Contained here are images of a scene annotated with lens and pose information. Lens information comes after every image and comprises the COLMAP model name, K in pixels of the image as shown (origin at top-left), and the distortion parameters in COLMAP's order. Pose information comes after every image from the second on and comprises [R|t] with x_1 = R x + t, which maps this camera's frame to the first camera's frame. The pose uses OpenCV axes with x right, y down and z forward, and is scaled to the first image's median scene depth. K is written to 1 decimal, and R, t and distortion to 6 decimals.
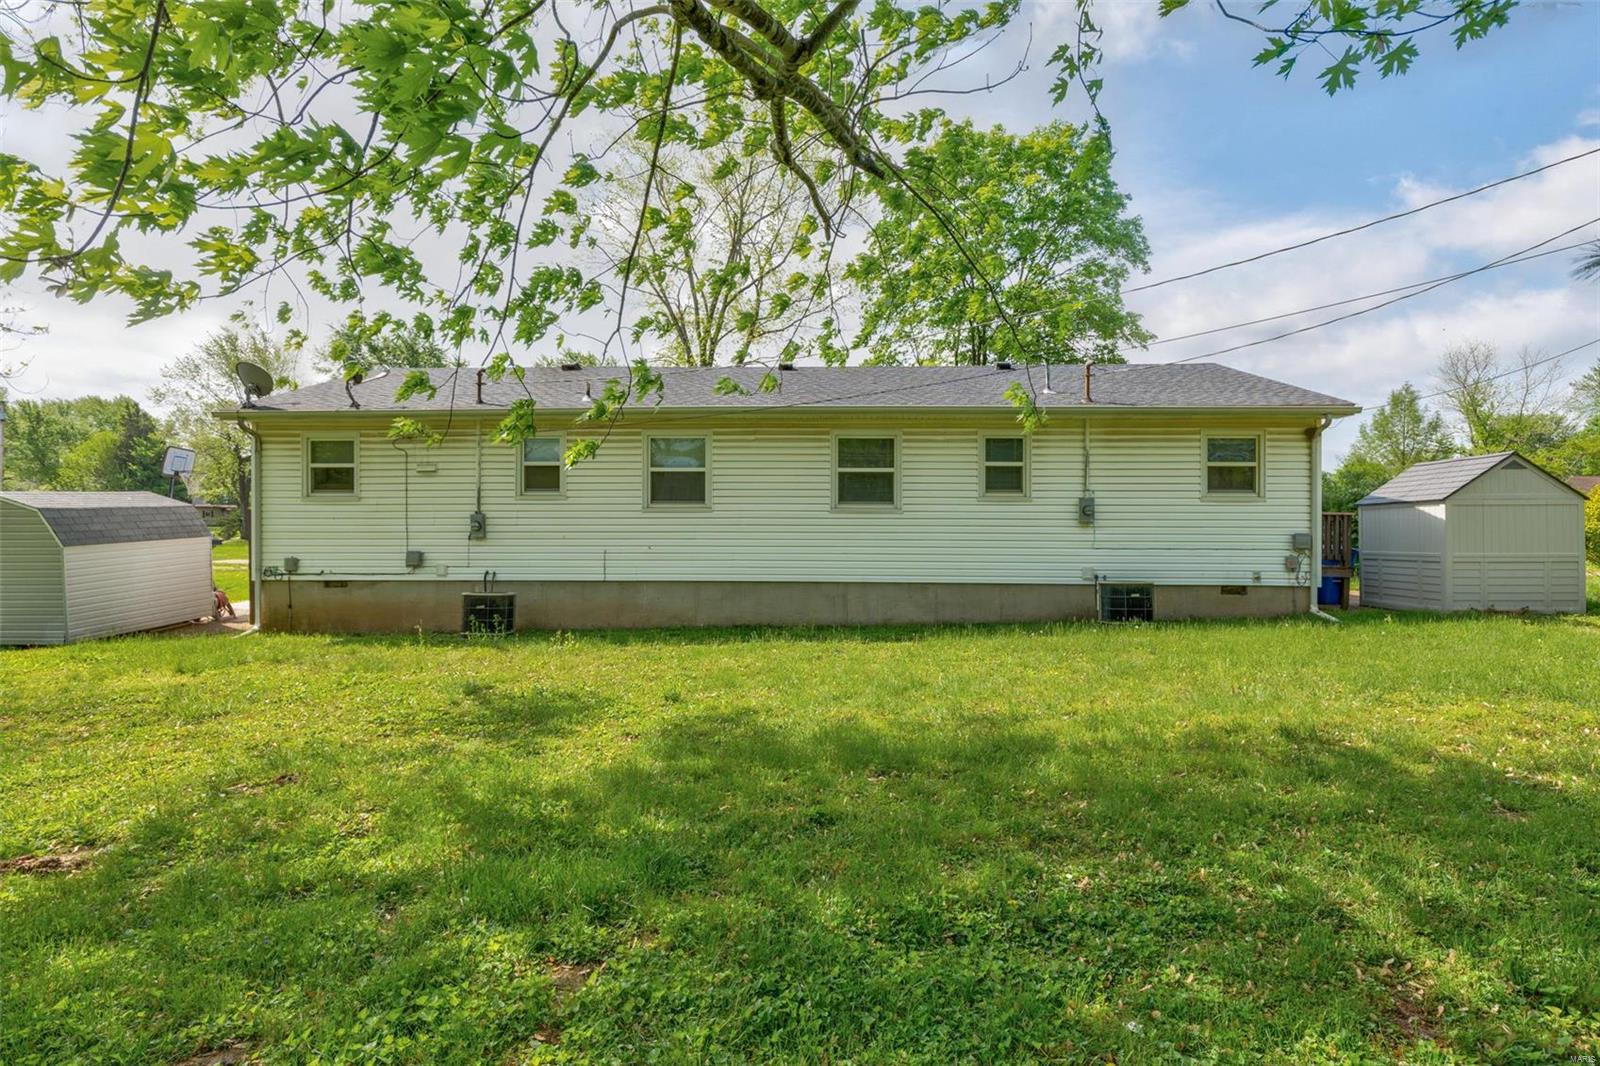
lens RADIAL K [[824.4, 0, 798.0], [0, 824.4, 528.4], [0, 0, 1]] dist [-0.004193, -0.000259]
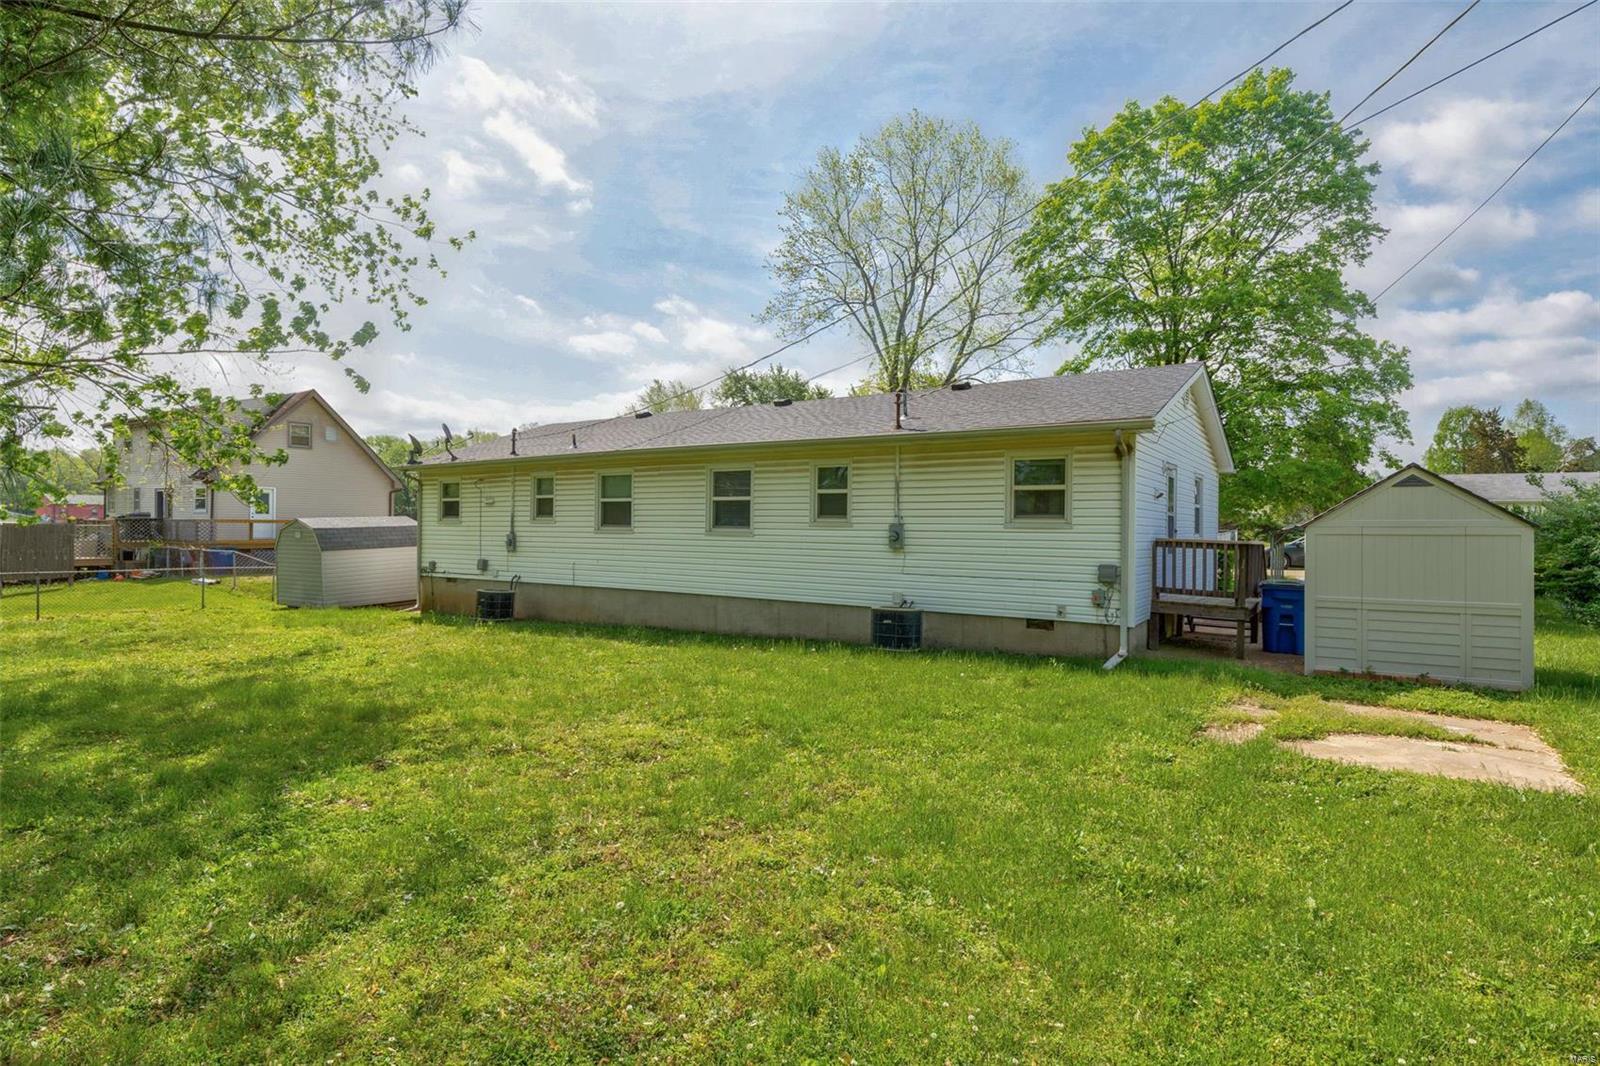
lens RADIAL K [[824.4, 0, 792.6], [0, 824.4, 531.0], [0, 0, 1]] dist [-0.004193, -0.000259]
pose [[0.850885, 0.008722, -0.525280, 0.768991], [-0.021807, 0.999587, -0.018727, -0.005970], [0.524899, 0.027390, 0.850724, 0.068965]]
